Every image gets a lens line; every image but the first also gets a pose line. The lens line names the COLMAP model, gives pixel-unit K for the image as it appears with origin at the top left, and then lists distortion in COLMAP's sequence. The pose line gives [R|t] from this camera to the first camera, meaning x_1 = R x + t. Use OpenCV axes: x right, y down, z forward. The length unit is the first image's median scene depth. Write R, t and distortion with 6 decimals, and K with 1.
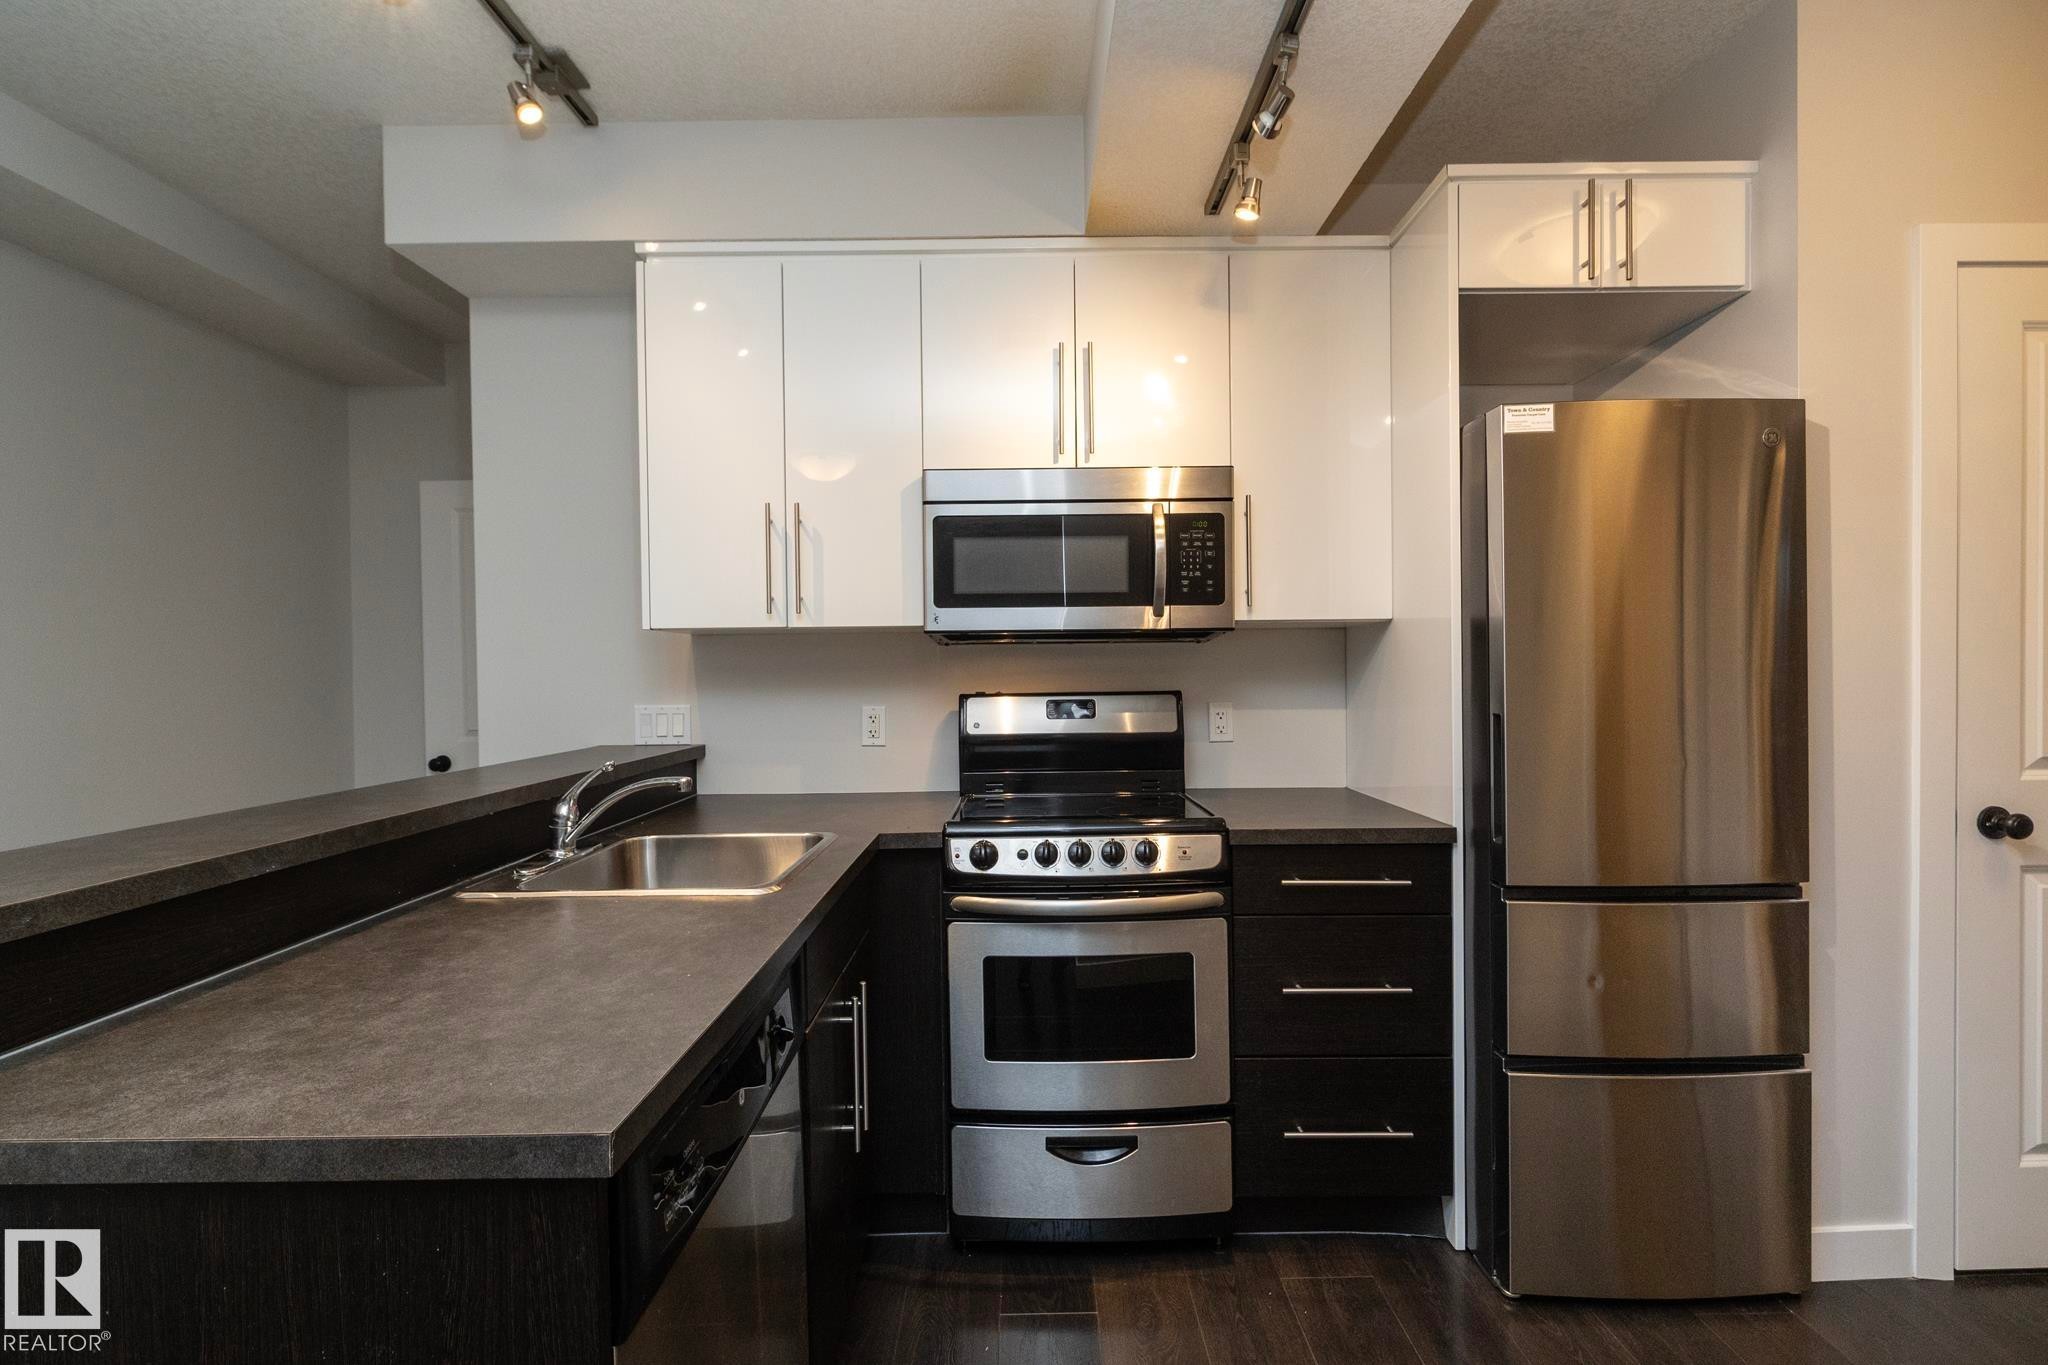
lens RADIAL K [[865.1, 0, 1023.6], [0, 865.1, 674.6], [0, 0, 1]] dist [-0.007892, 0.000432]
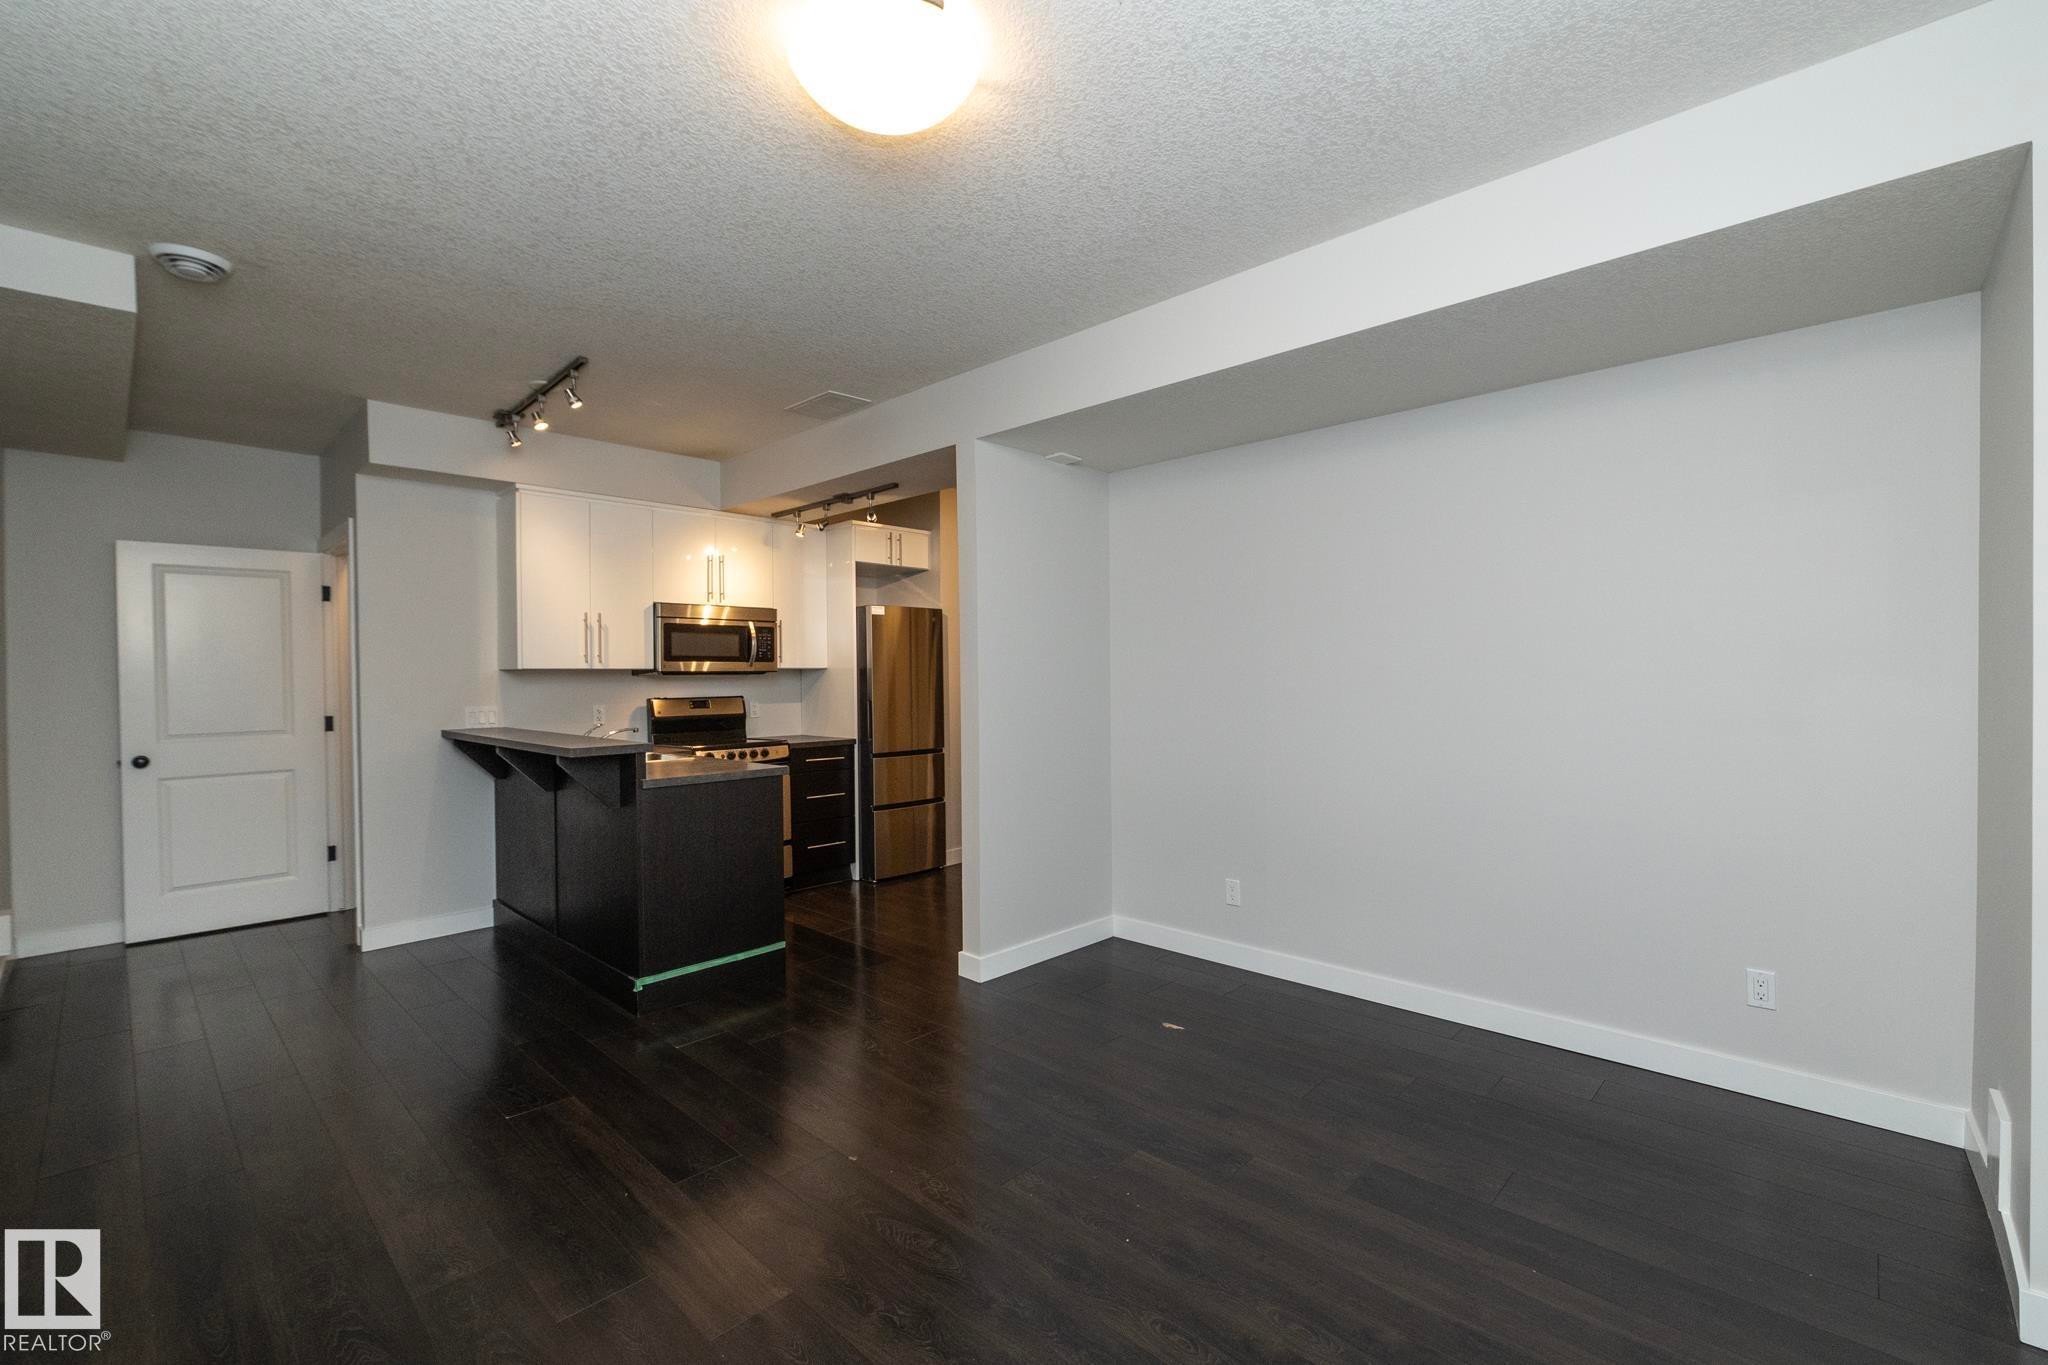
lens RADIAL K [[865.1, 0, 1023.6], [0, 865.1, 674.6], [0, 0, 1]] dist [-0.007892, 0.000432]
pose [[0.681296, 0.007206, 0.731972, -1.178093], [0.004733, 0.999887, -0.014248, -0.003466], [-0.731993, 0.013172, 0.681185, -1.341751]]
